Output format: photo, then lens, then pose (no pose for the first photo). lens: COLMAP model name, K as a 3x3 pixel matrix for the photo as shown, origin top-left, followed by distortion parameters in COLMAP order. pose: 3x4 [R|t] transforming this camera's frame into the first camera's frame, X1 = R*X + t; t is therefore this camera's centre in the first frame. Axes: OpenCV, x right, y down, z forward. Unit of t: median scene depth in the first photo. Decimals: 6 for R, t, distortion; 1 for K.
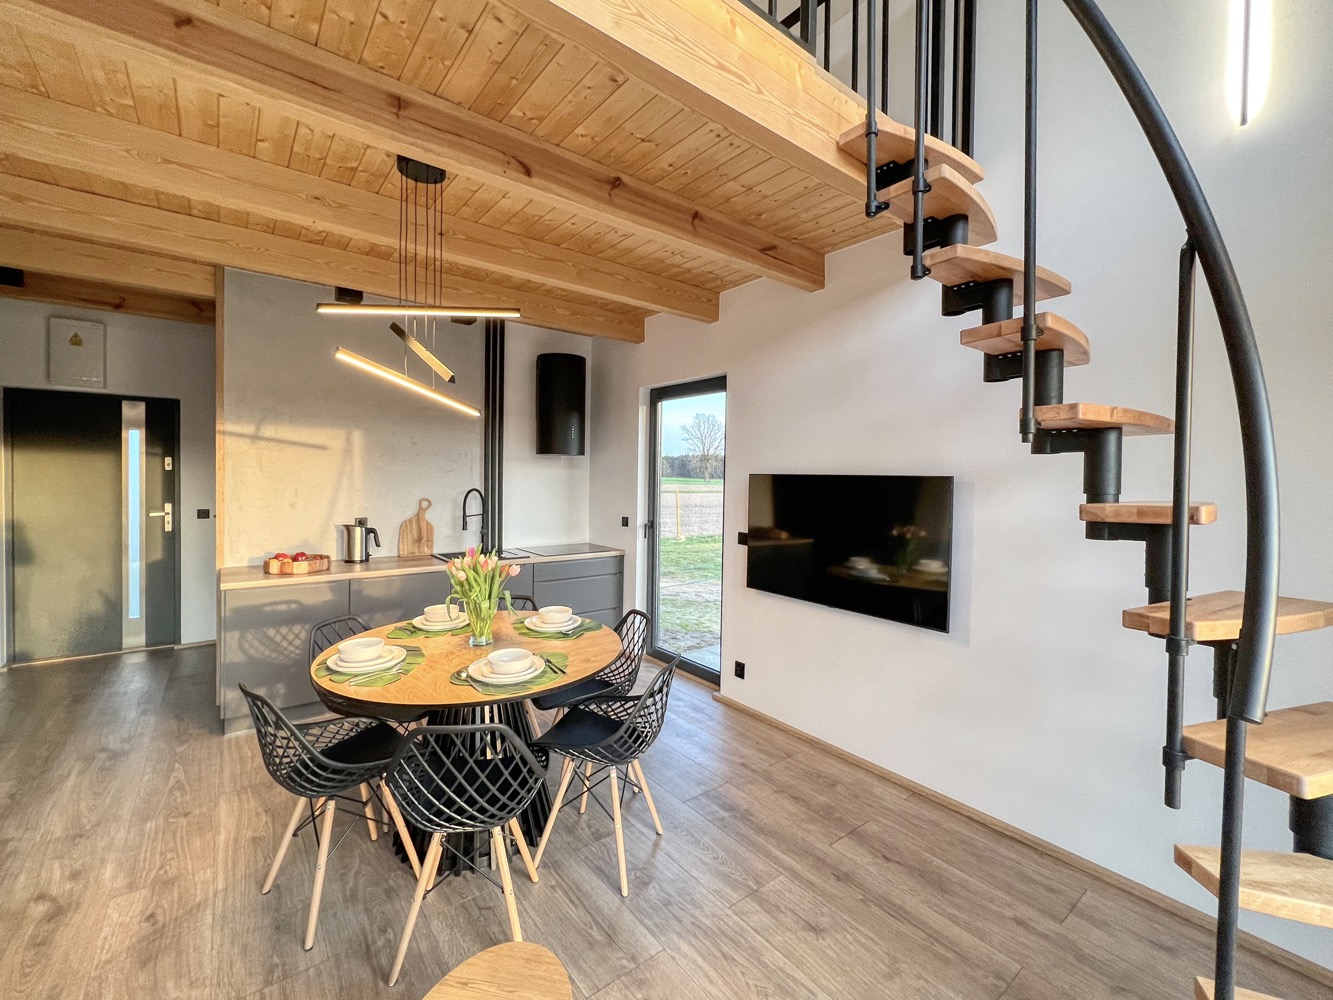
lens RADIAL K [[576.7, 0, 658.4], [0, 576.7, 481.8], [0, 0, 1]] dist [0.002673, -0.000927]
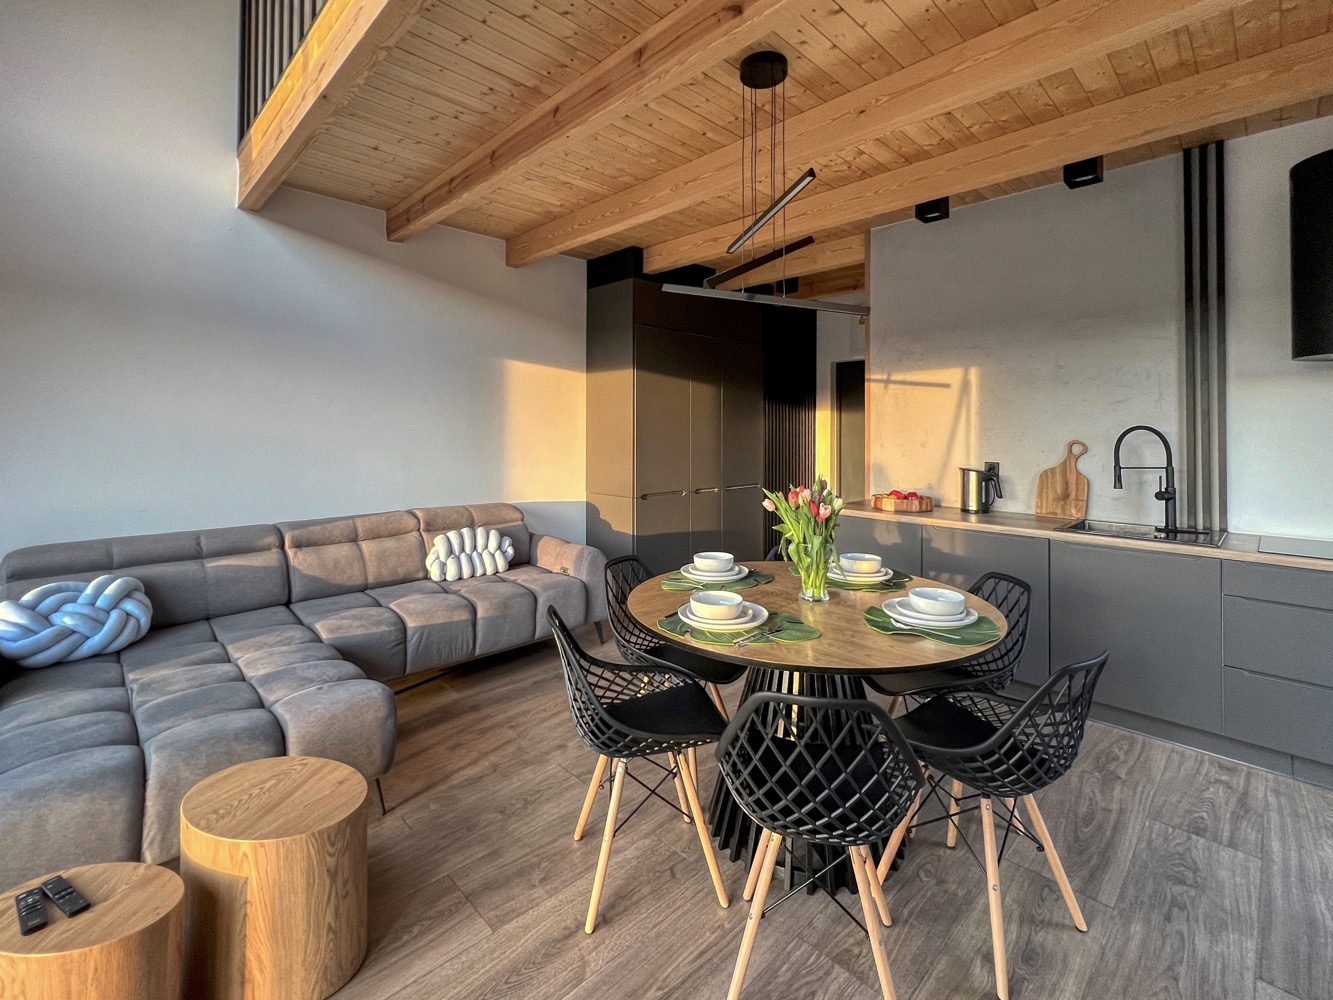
lens RADIAL K [[599.5, 0, 660.4], [0, 599.5, 418.8], [0, 0, 1]] dist [-0.007868, 0.002429]
pose [[0.103440, -0.035812, -0.993991, 0.302231], [-0.016597, 0.999150, -0.037725, 0.039553], [0.994497, 0.020399, 0.102758, 0.420548]]
